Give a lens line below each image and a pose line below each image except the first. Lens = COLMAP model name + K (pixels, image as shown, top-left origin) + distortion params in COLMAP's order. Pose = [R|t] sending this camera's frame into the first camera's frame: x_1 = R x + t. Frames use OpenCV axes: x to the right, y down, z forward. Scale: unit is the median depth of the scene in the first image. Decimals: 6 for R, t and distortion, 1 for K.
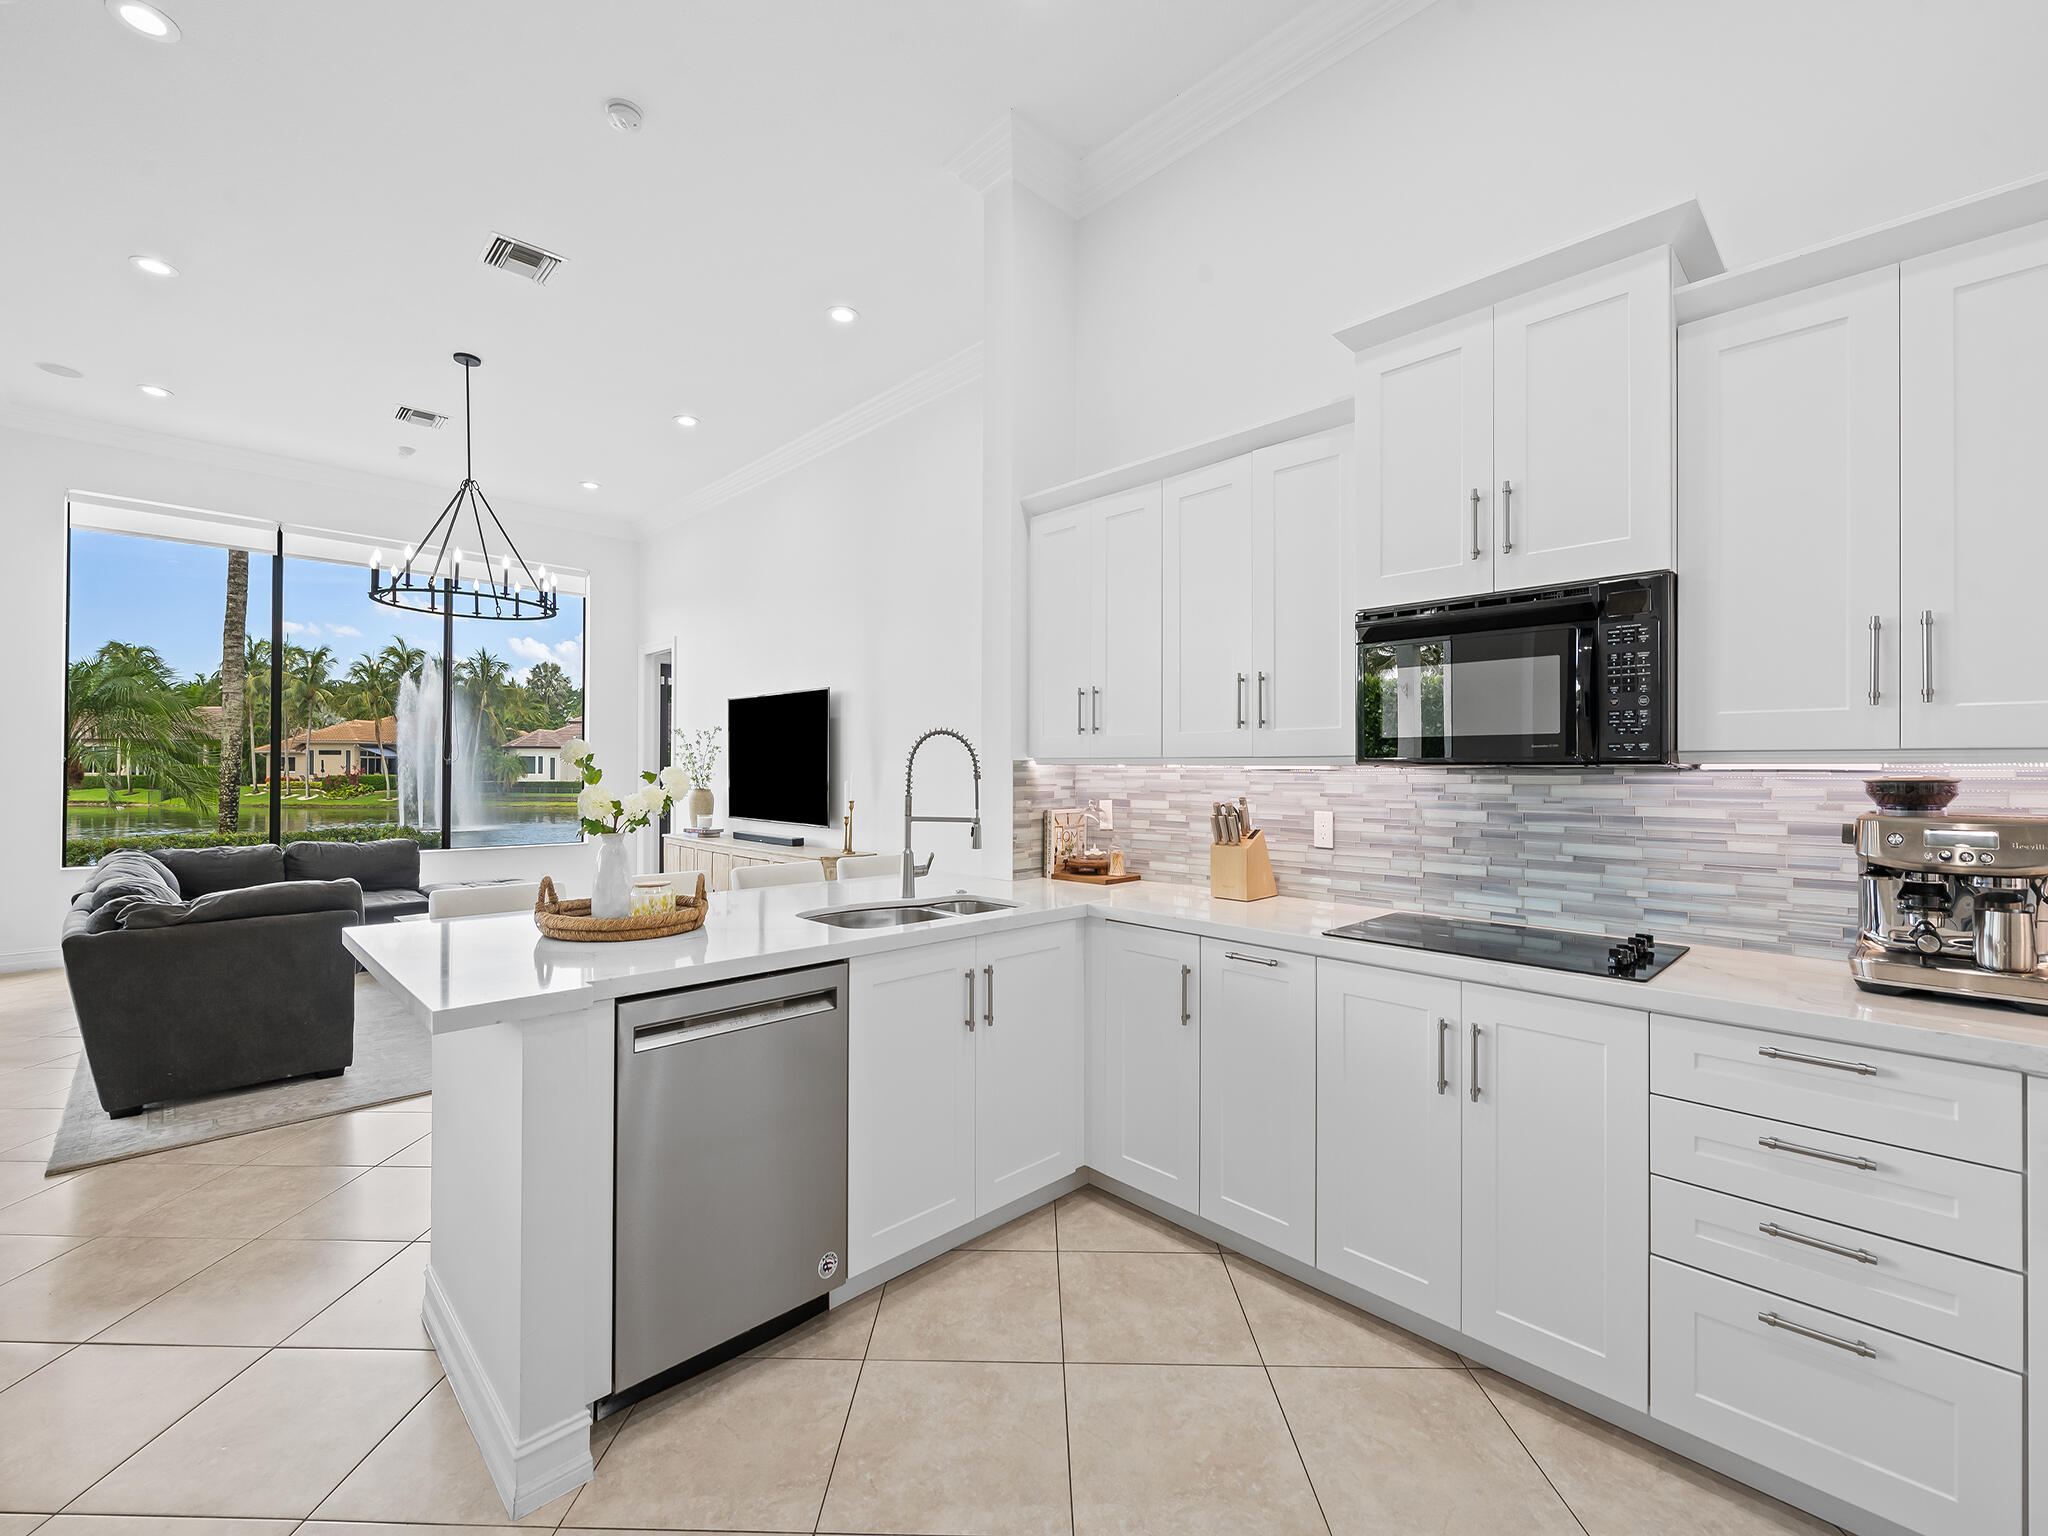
lens RADIAL K [[849.6, 0, 1012.4], [0, 849.6, 767.7], [0, 0, 1]] dist [0.000727, -0.003382]
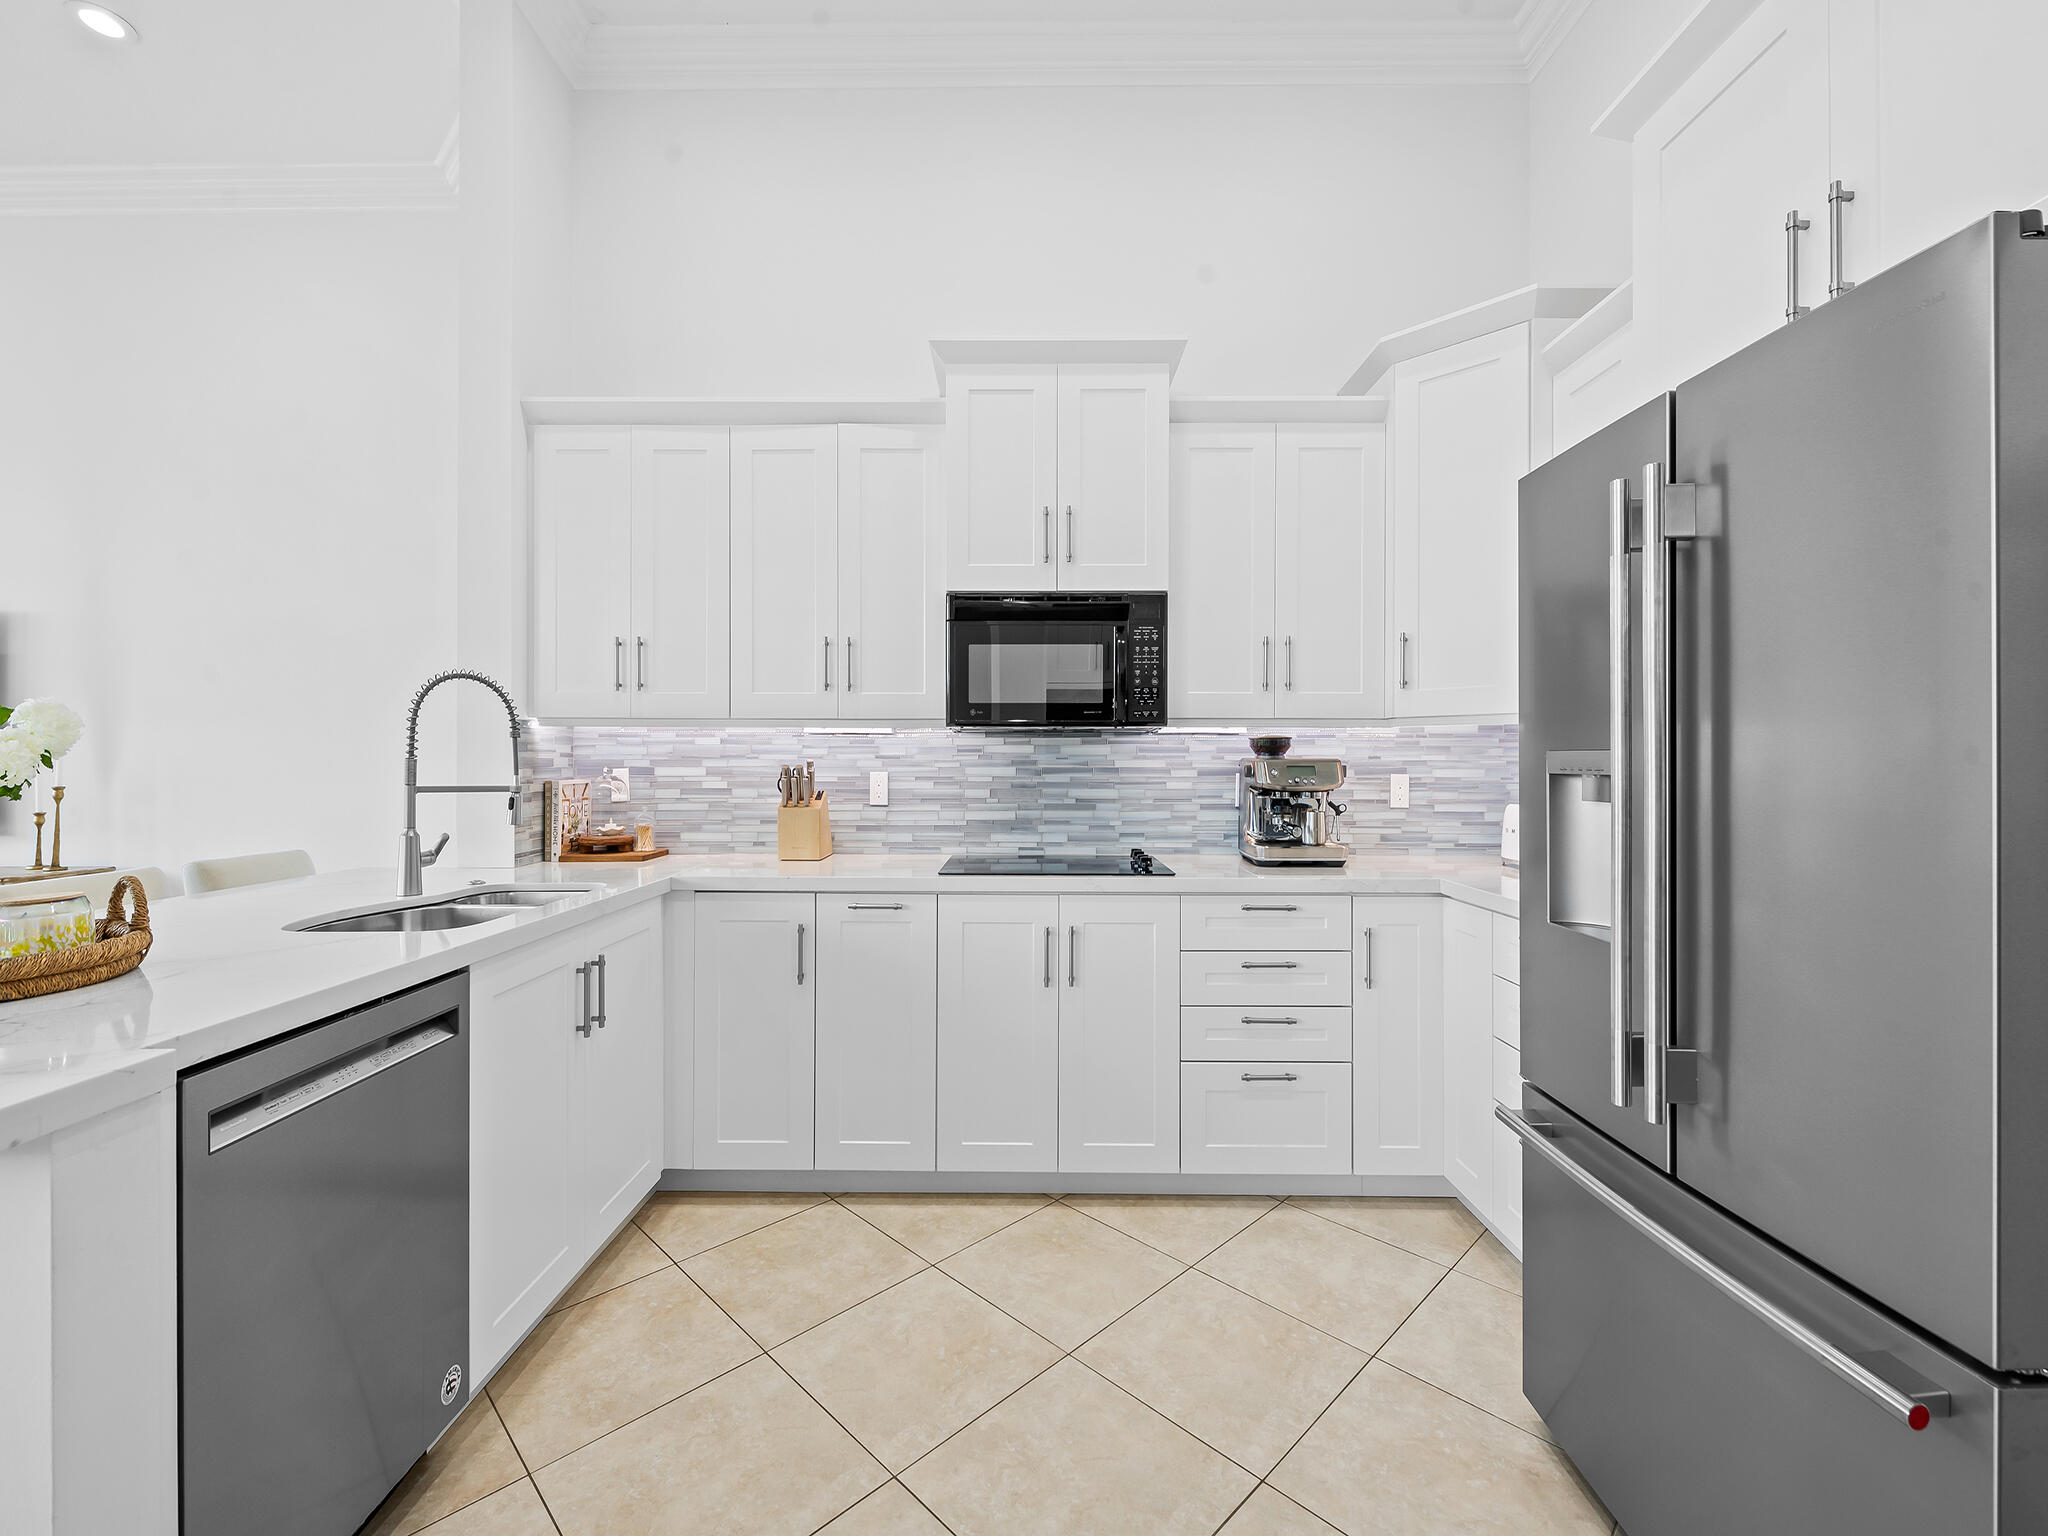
lens RADIAL K [[849.6, 0, 1021.0], [0, 849.6, 761.9], [0, 0, 1]] dist [0.000727, -0.003382]
pose [[0.707925, -0.004212, 0.706275, -0.349871], [-0.002056, 0.999966, 0.008024, 0.037384], [-0.706285, -0.007132, 0.707892, 0.126512]]
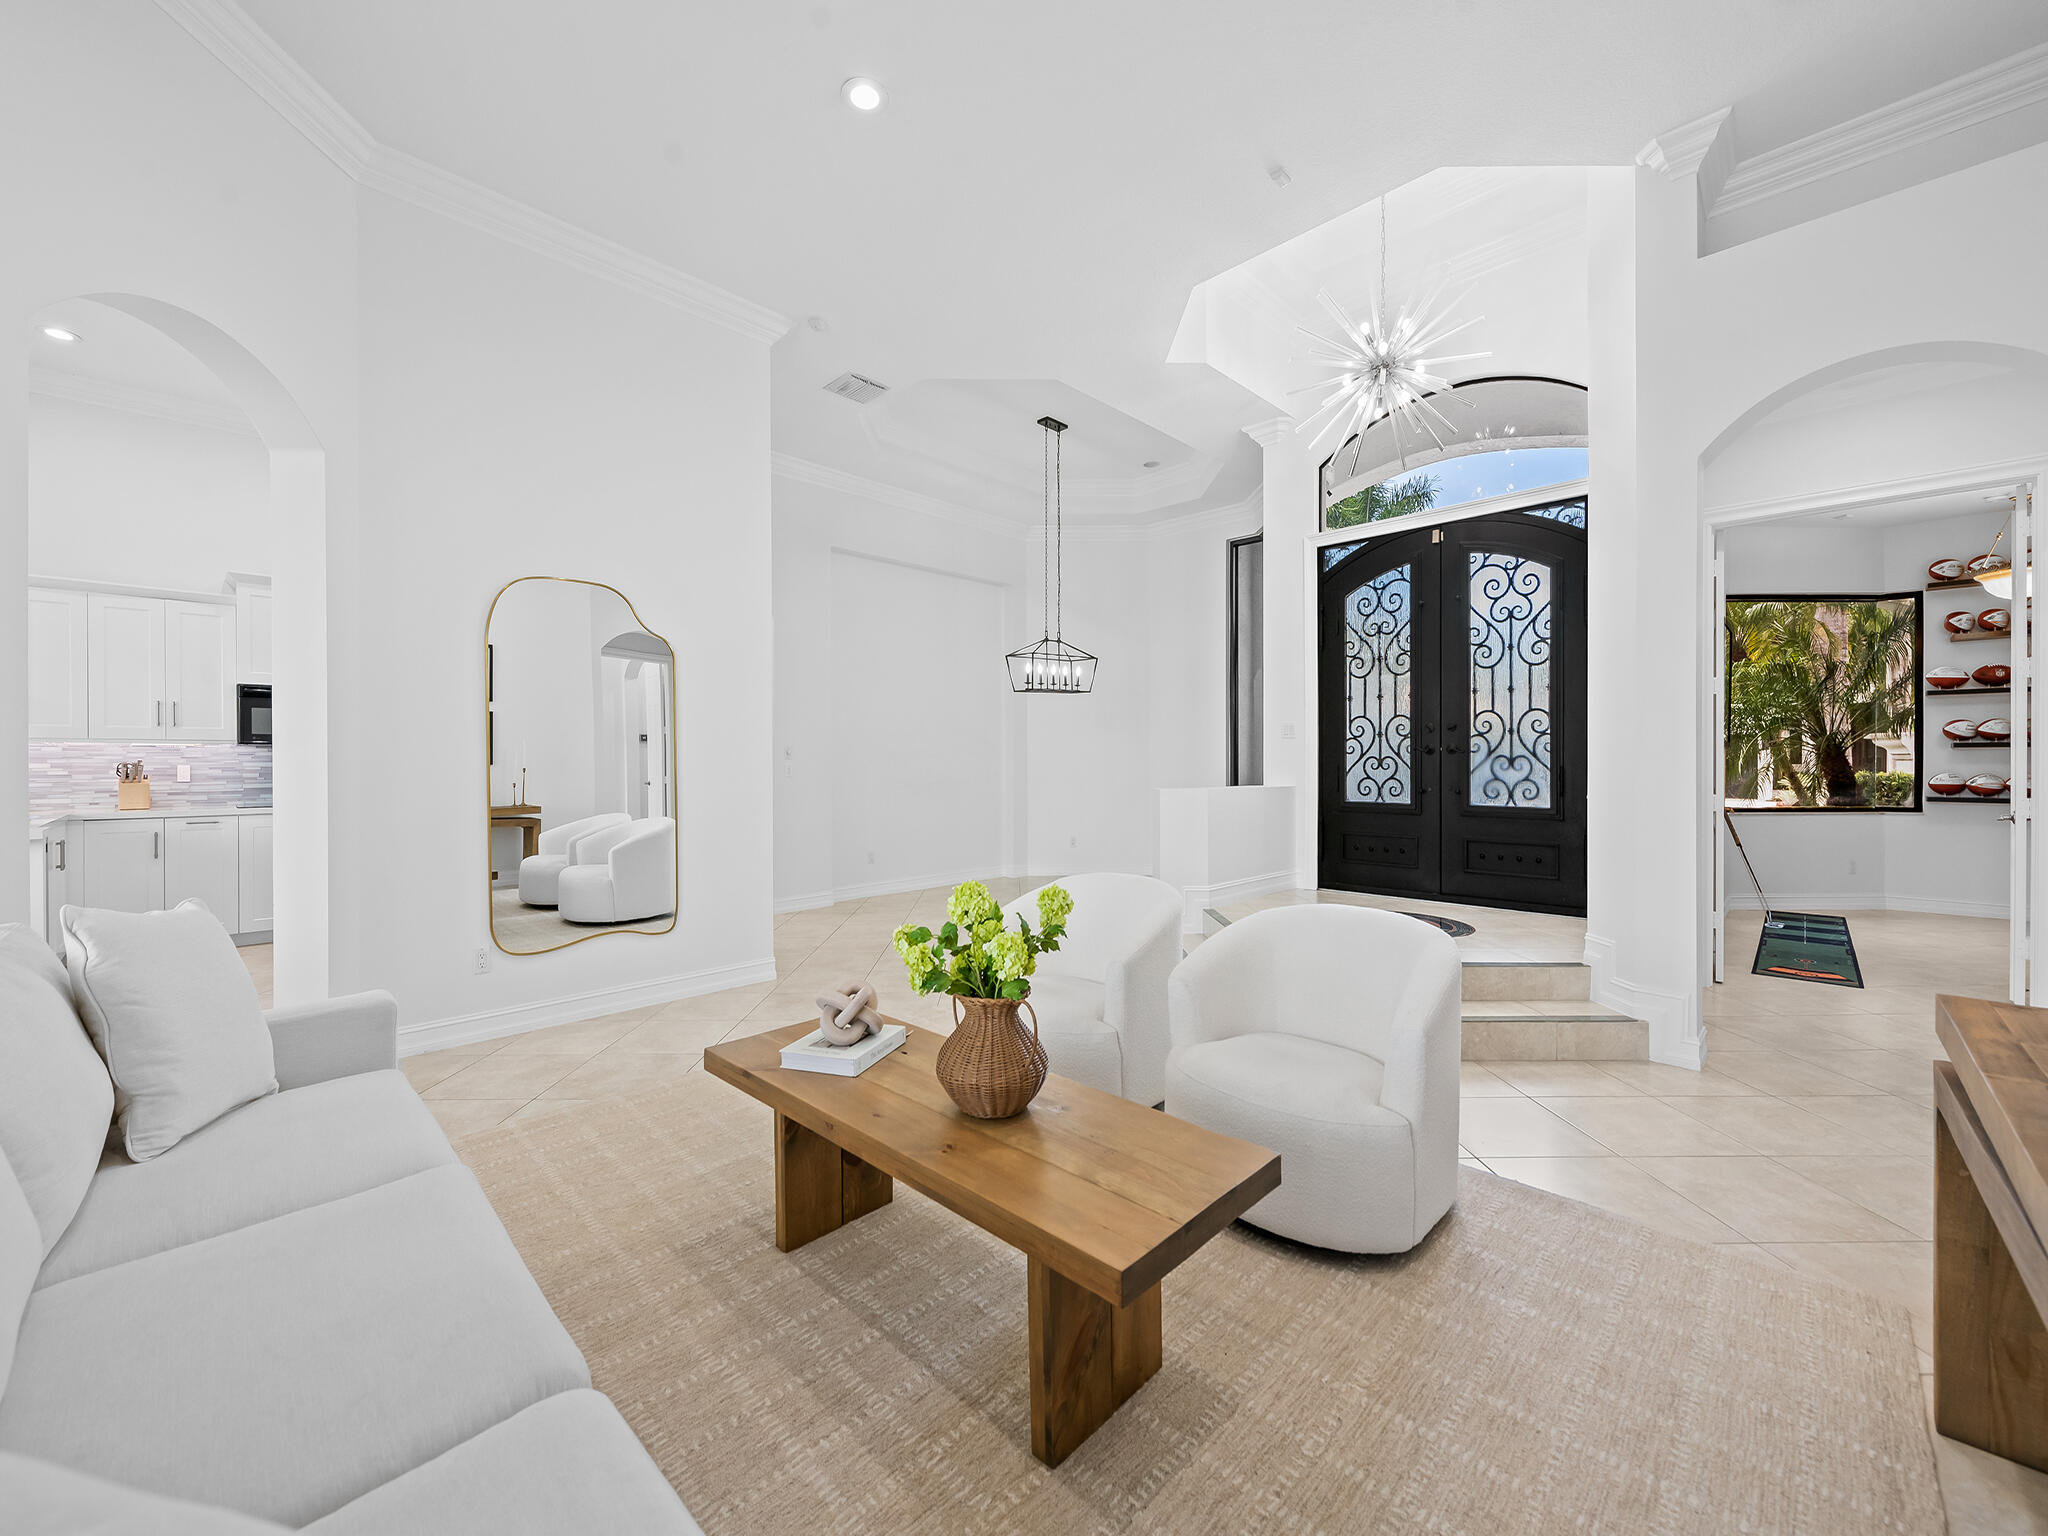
lens RADIAL K [[809.4, 0, 993.2], [0, 809.4, 752.3], [0, 0, 1]] dist [-0.005496, -0.000636]
pose [[0.014830, -0.004281, 0.999881, -2.080160], [-0.002503, 0.999988, 0.004319, 0.006602], [-0.999887, -0.002567, 0.014819, -1.366620]]
